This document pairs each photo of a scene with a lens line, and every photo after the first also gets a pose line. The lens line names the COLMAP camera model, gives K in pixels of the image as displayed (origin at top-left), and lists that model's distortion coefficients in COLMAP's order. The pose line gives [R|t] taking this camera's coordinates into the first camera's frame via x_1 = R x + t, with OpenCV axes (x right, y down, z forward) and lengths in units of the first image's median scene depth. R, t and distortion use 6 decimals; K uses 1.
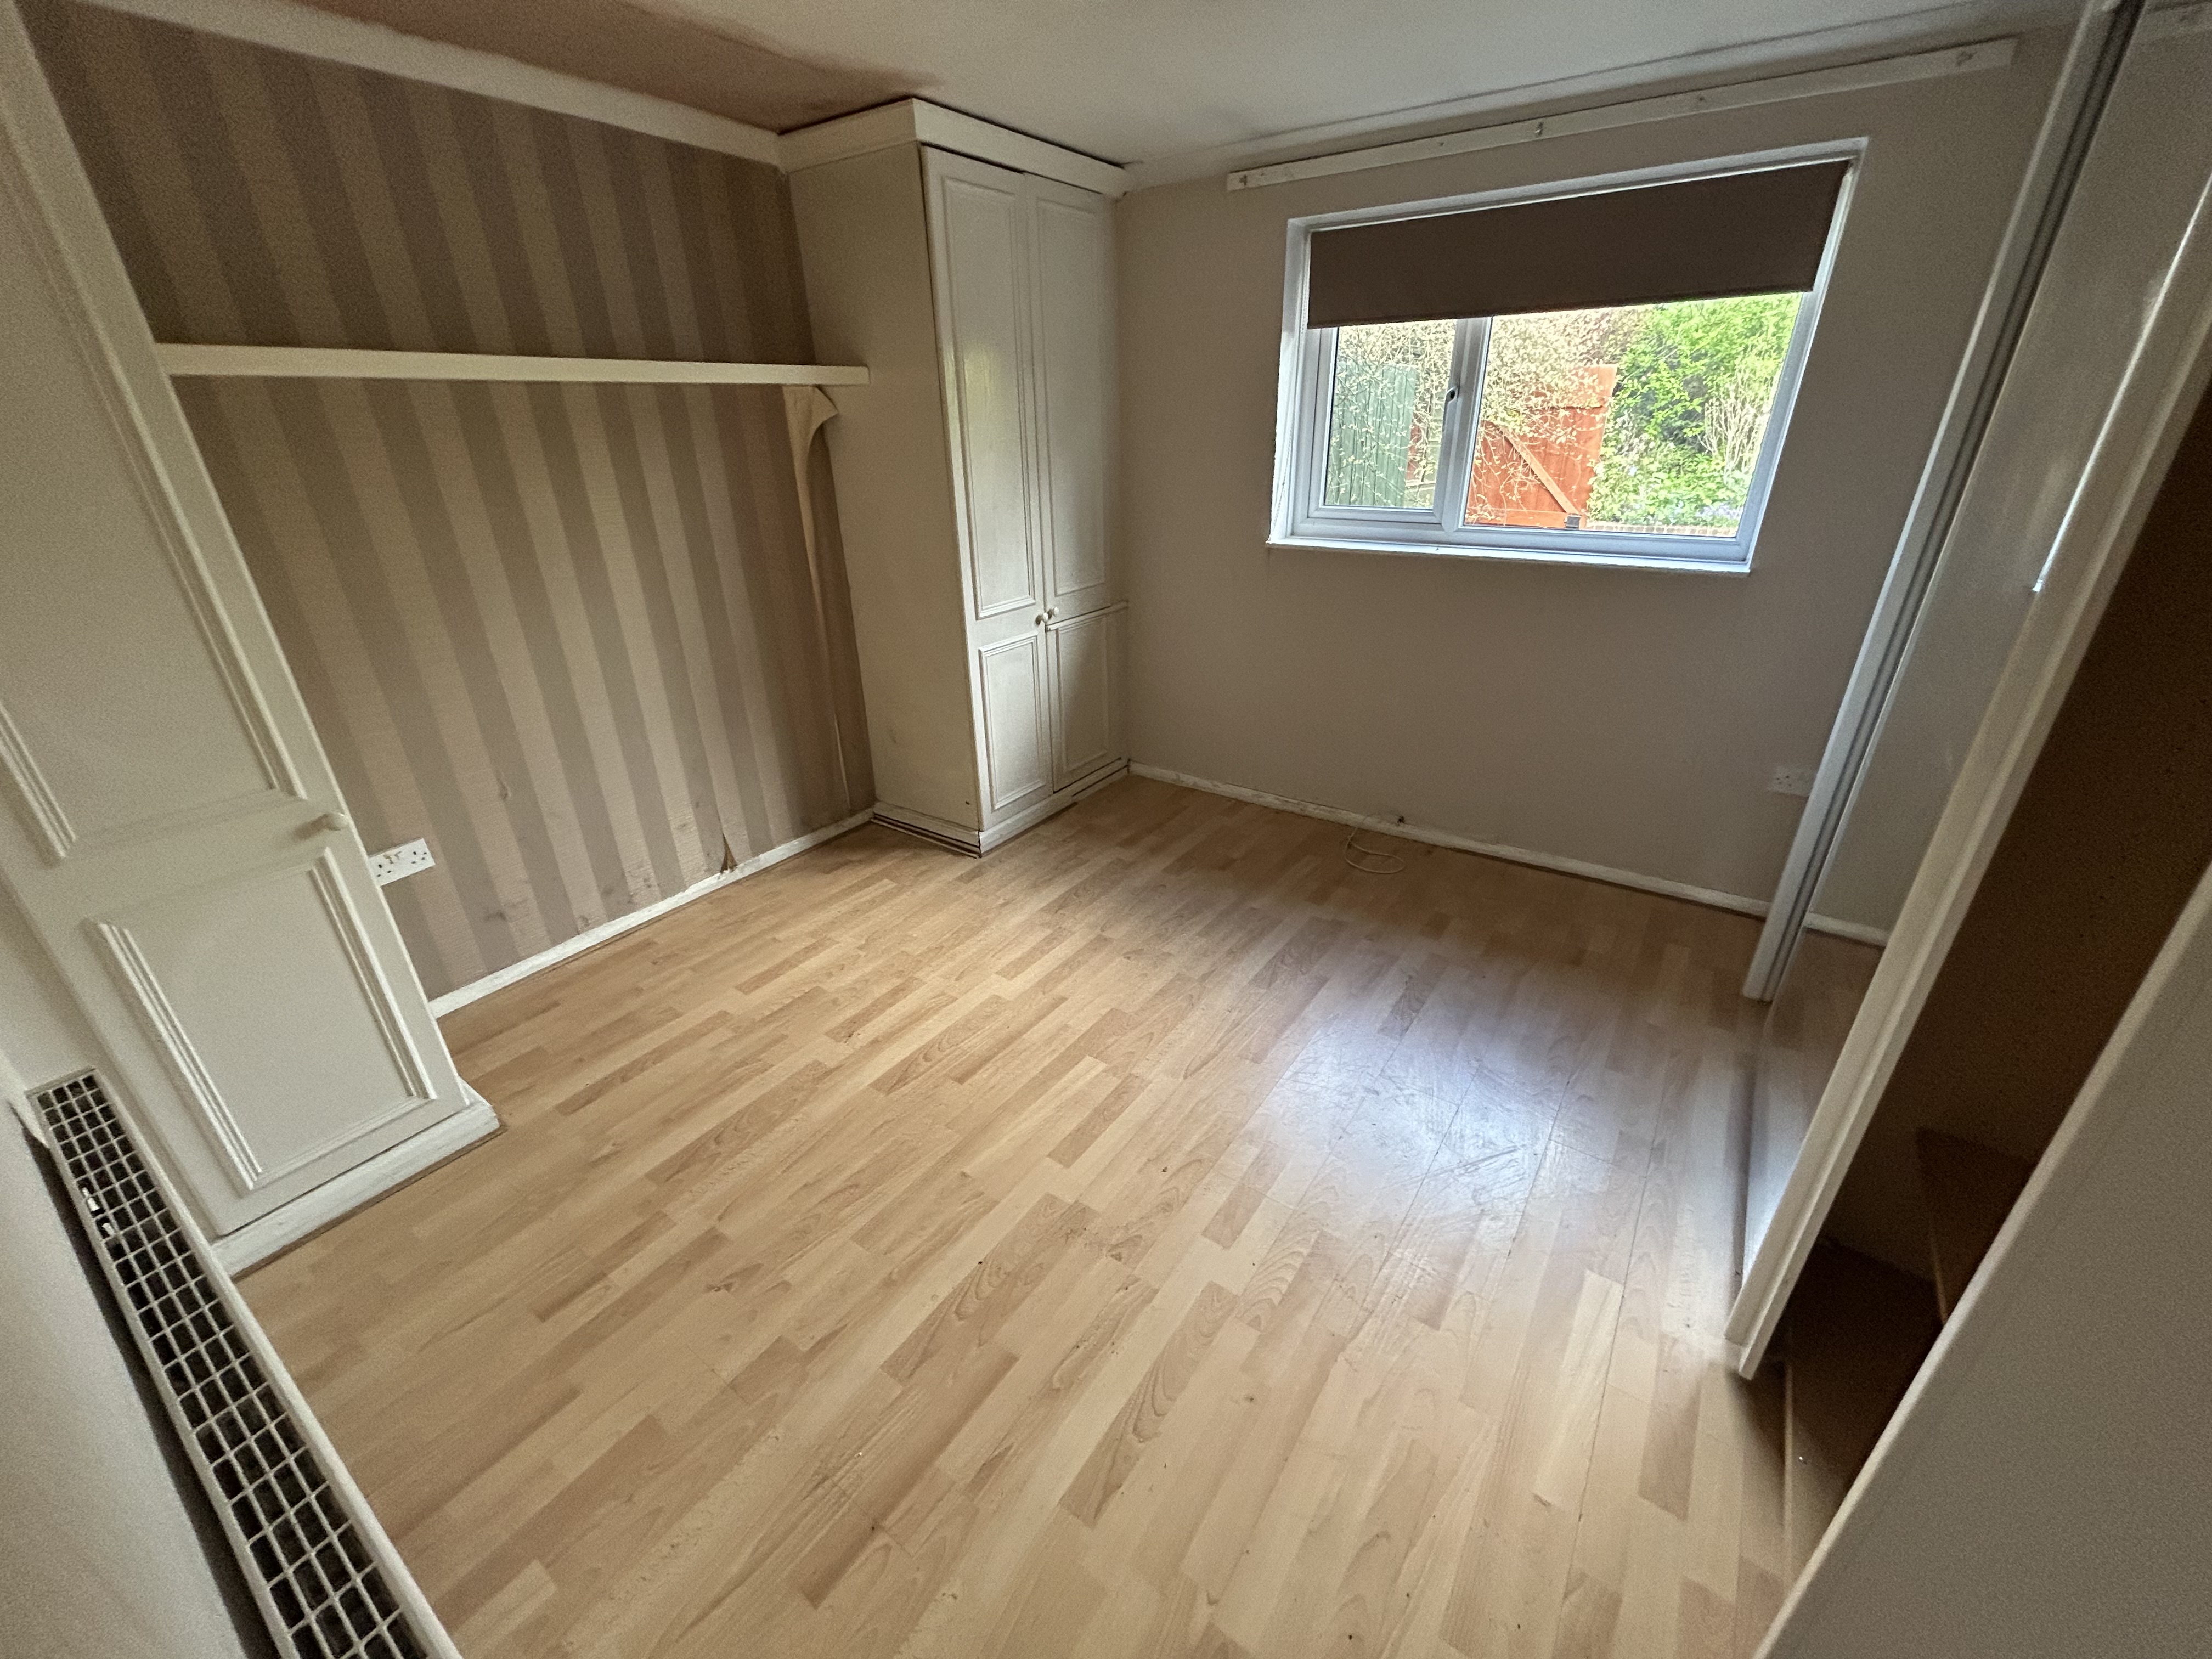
lens RADIAL K [[886.7, 0, 1106.0], [0, 886.7, 829.5], [0, 0, 1]] dist [-0.001853, -0.000154]
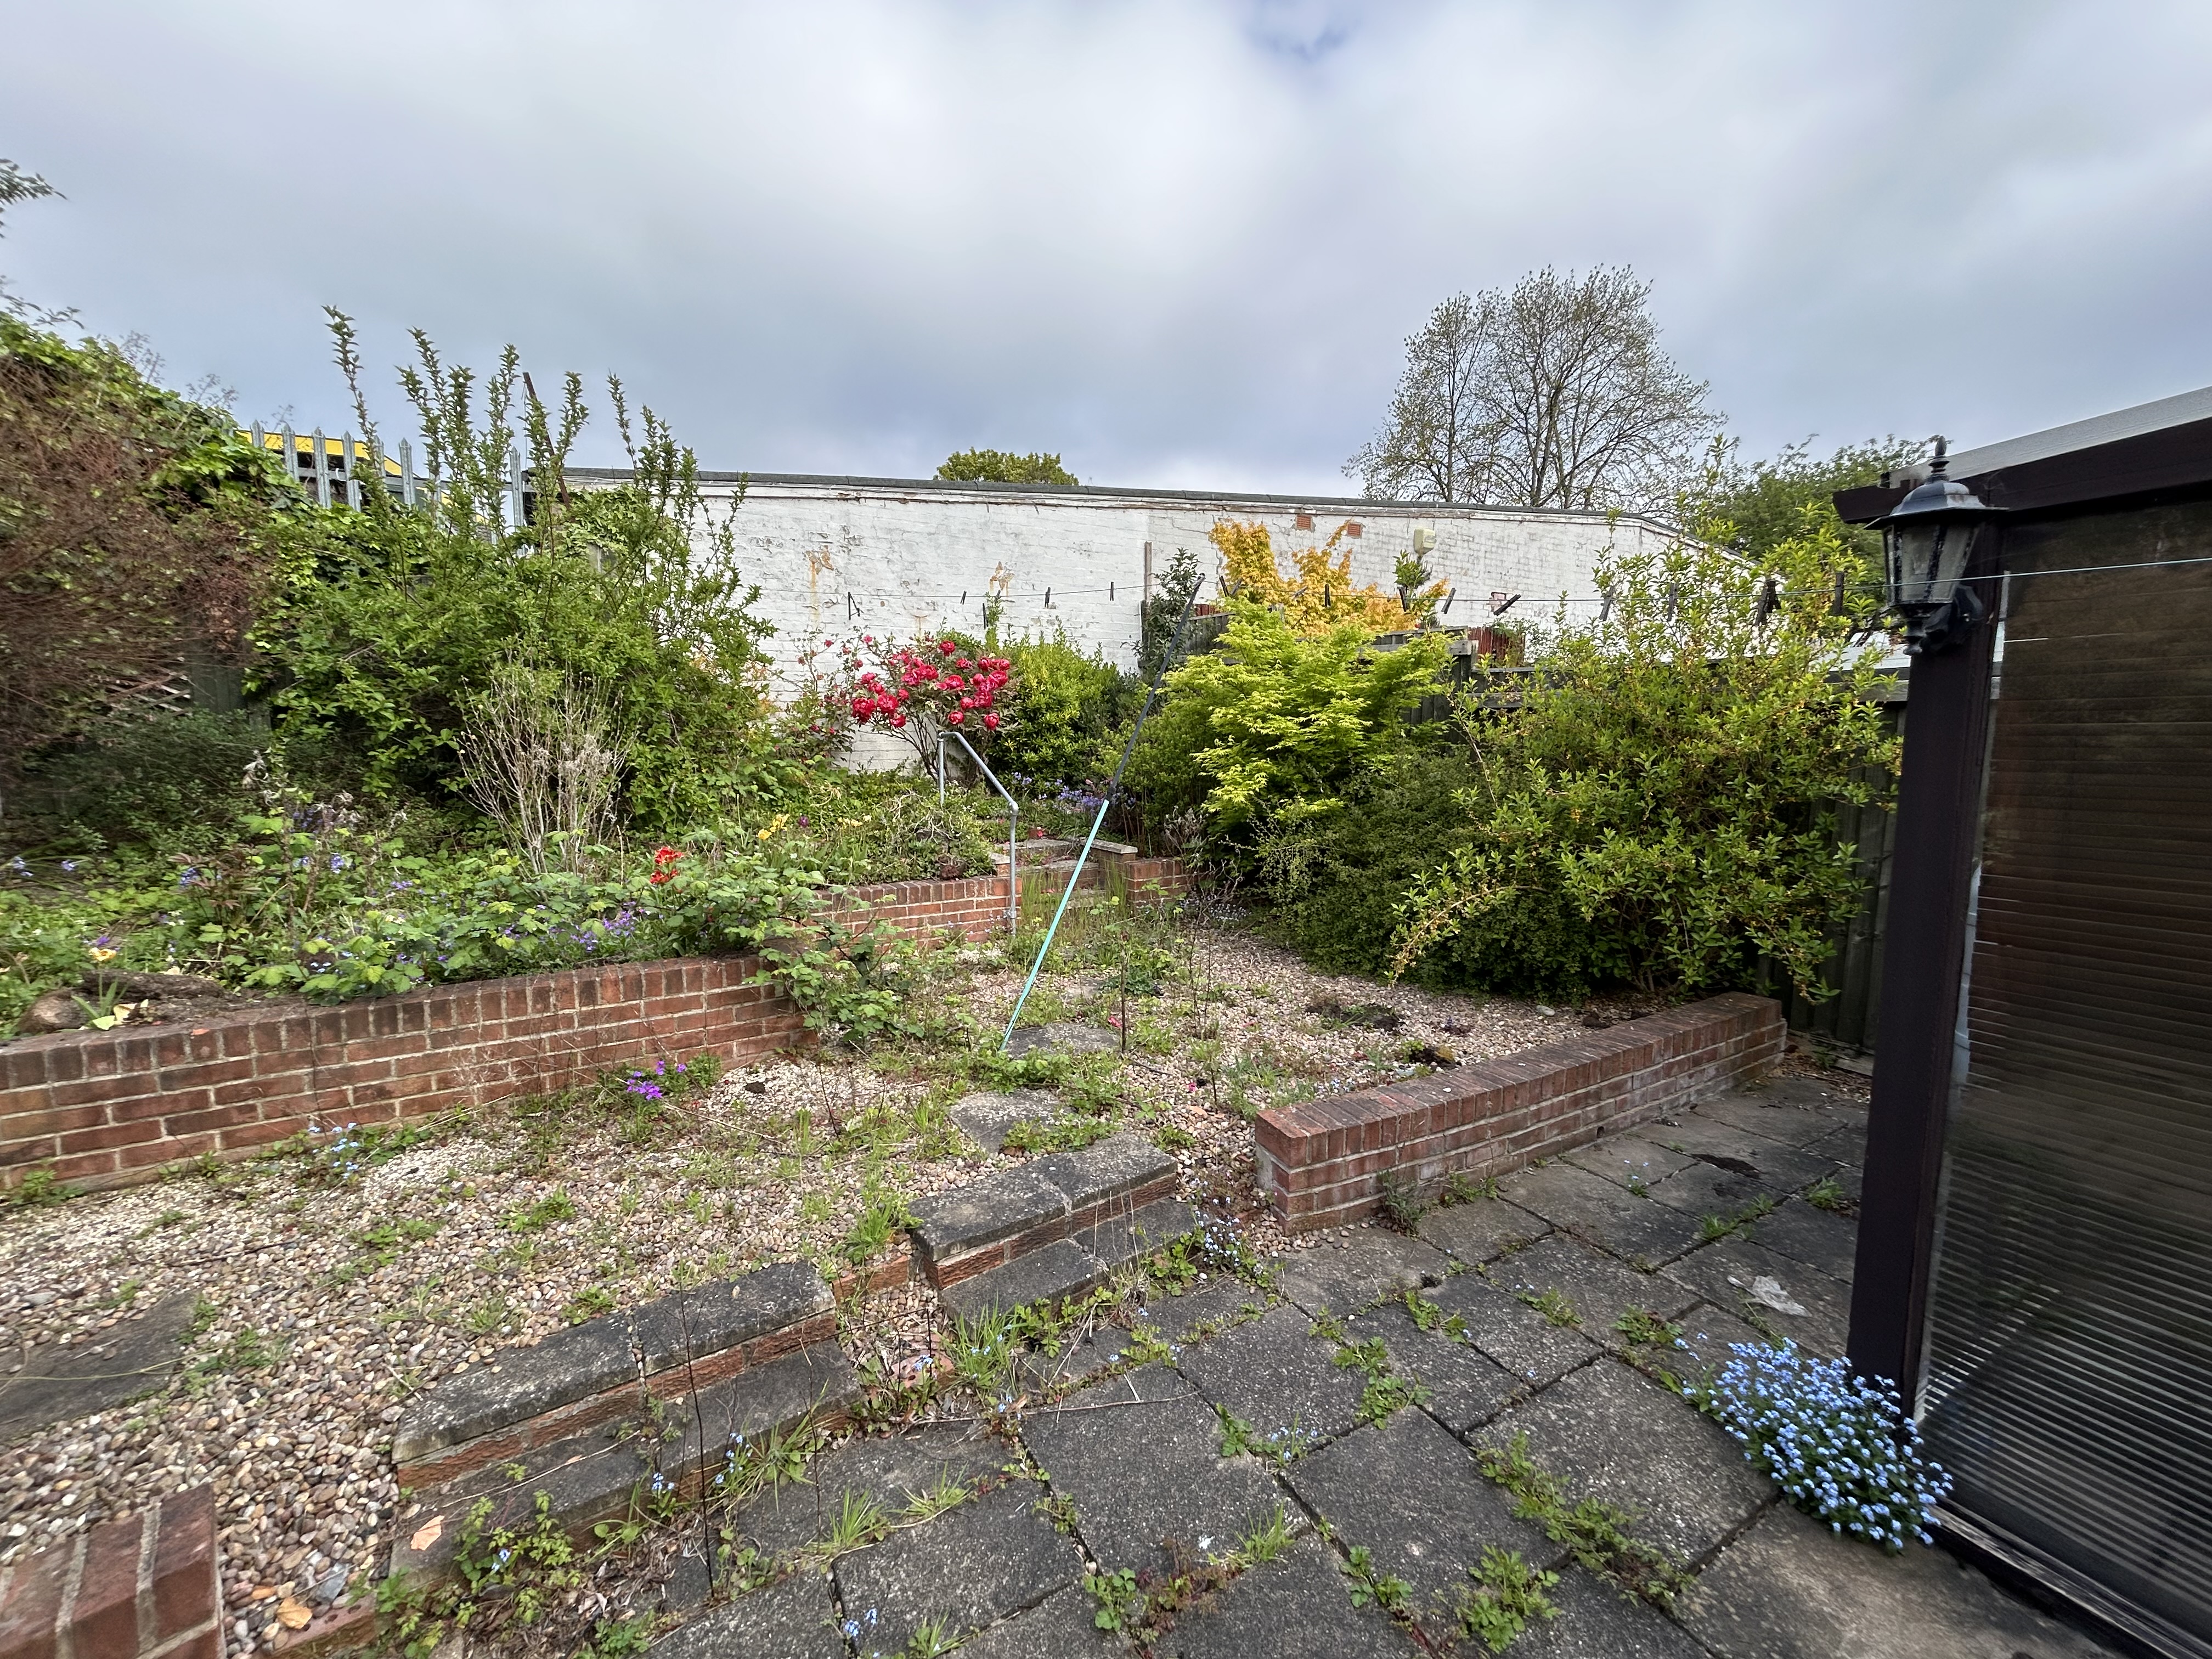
lens RADIAL K [[886.7, 0, 1106.0], [0, 886.7, 829.5], [0, 0, 1]] dist [-0.001853, -0.000154]
pose [[0.427012, -0.070349, 0.901505, 0.333922], [0.373174, 0.921821, -0.104825, -0.211333], [-0.823652, 0.381180, 0.419880, 0.439564]]
